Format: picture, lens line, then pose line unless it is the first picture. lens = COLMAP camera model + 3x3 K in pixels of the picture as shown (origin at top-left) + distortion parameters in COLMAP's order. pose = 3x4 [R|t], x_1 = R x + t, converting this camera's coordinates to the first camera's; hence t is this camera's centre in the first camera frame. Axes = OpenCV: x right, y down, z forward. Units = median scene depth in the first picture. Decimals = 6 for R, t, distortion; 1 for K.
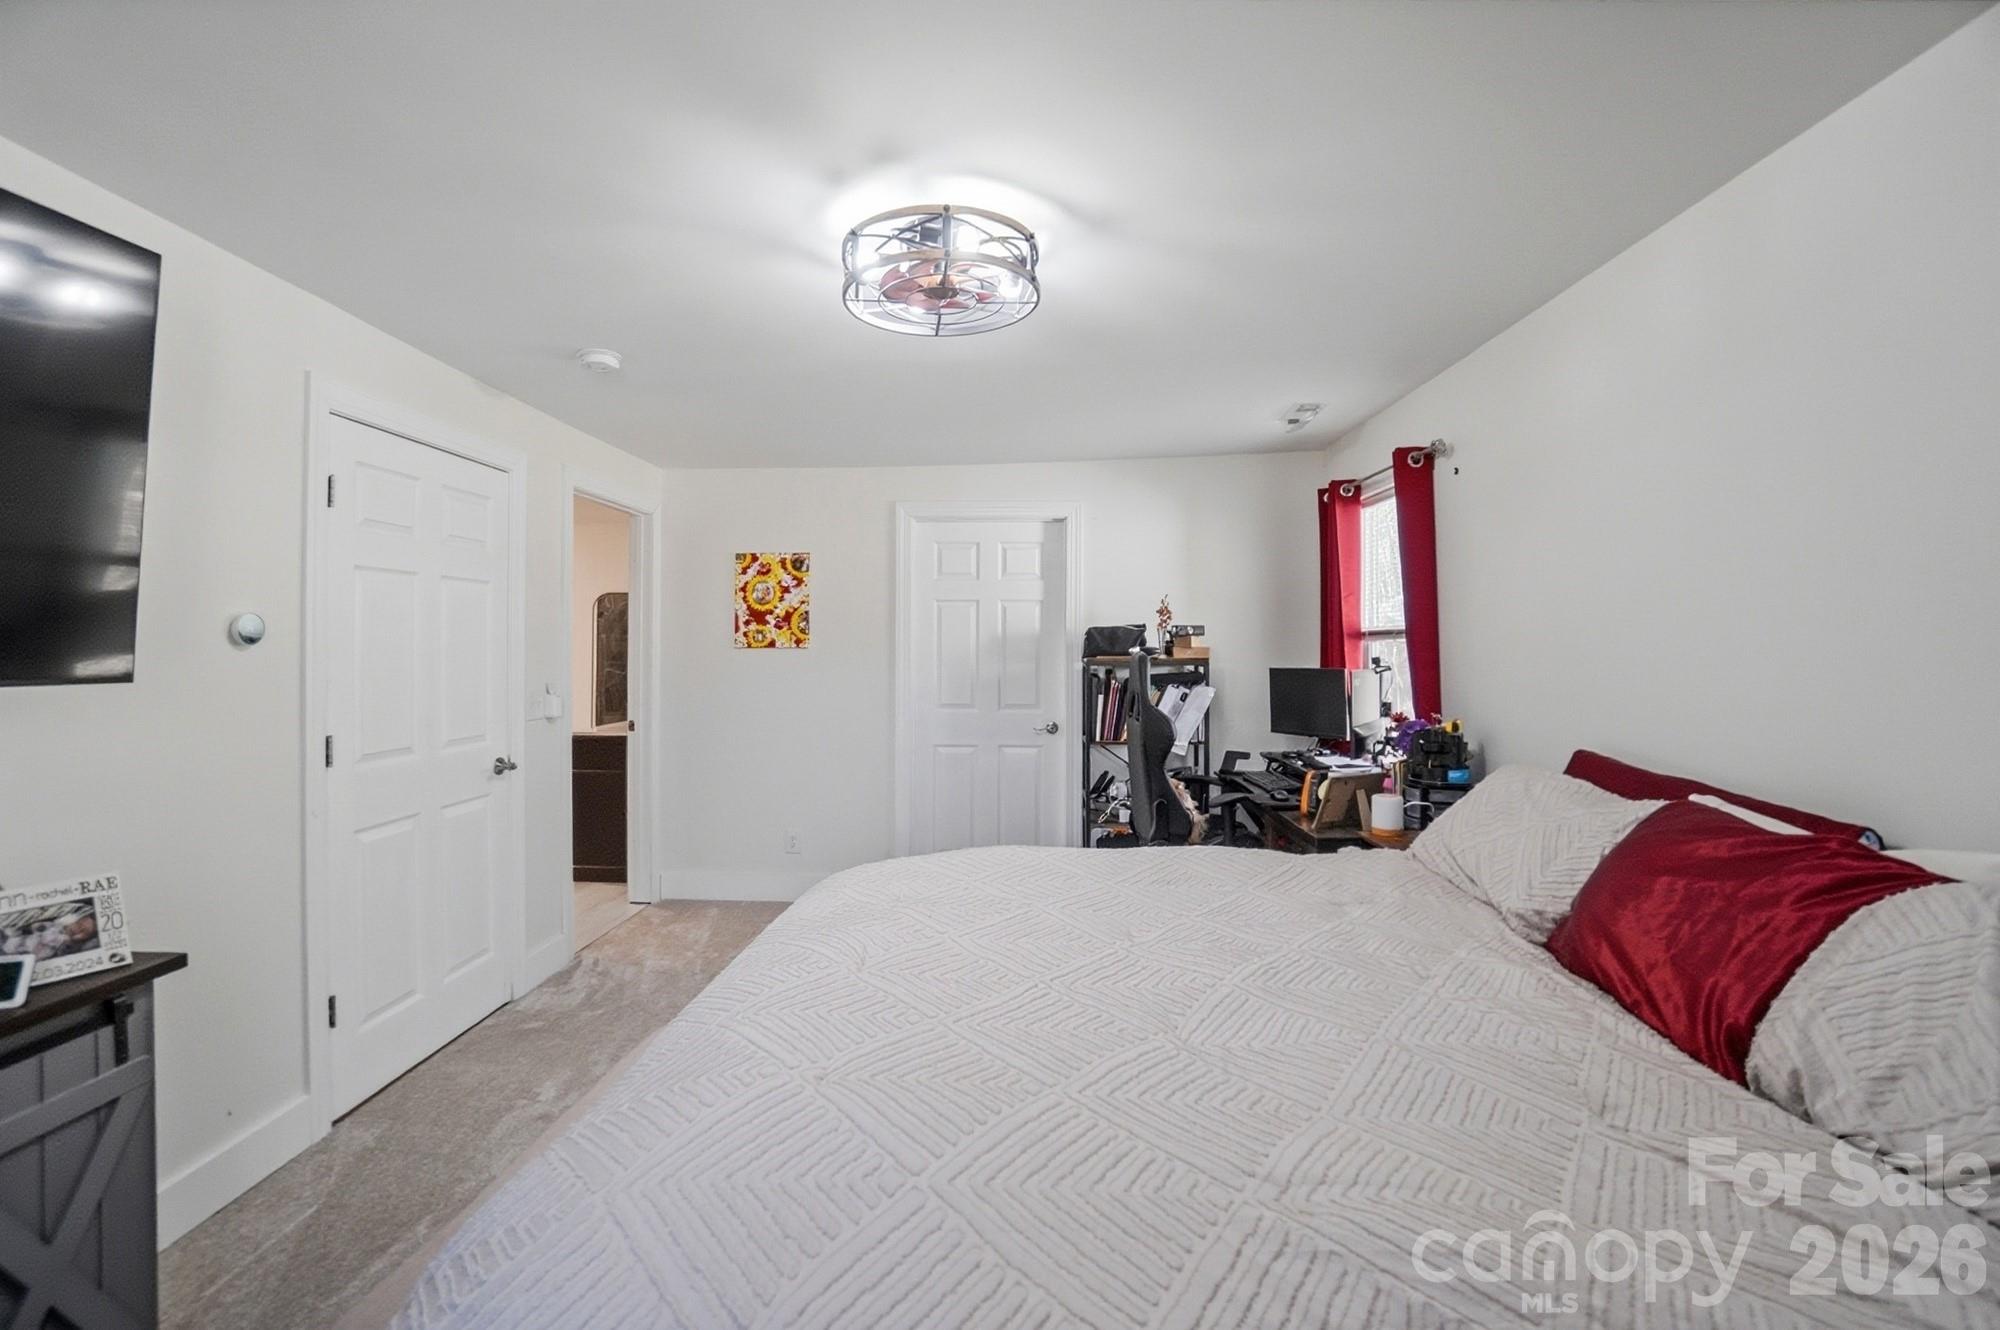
lens RADIAL K [[896.5, 0, 995.5], [0, 896.5, 633.7], [0, 0, 1]] dist [-0.063400, 0.020910]
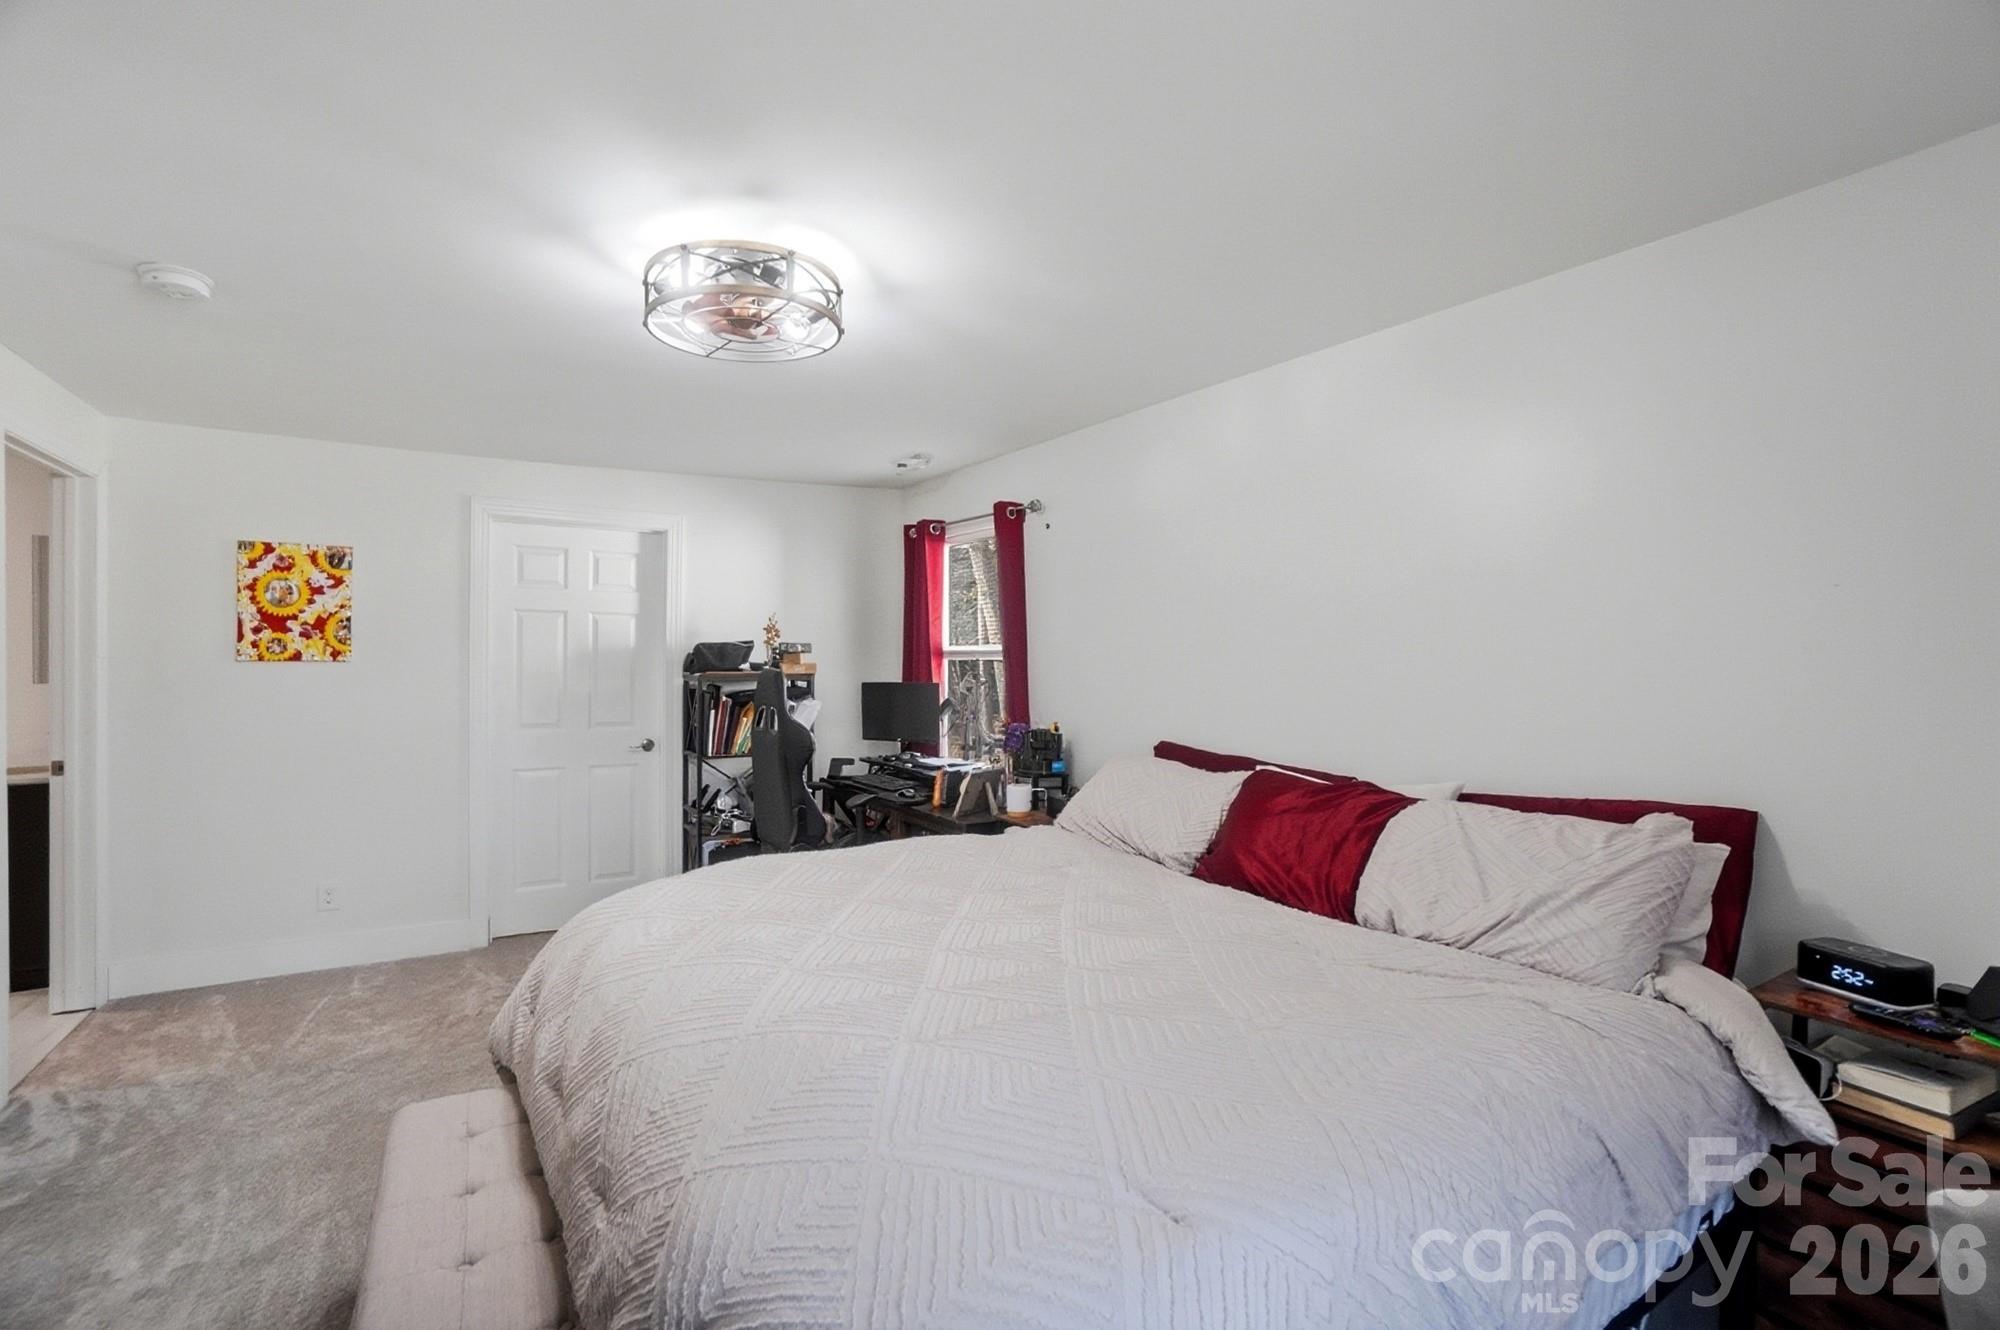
lens RADIAL K [[884.6, 0, 995.8], [0, 884.6, 663.9], [0, 0, 1]] dist [-0.061075, 0.021711]
pose [[0.820910, 0.004114, 0.571042, -0.185936], [-0.015549, 0.999764, 0.015151, -0.003782], [-0.570845, -0.021317, 0.820781, 0.000116]]
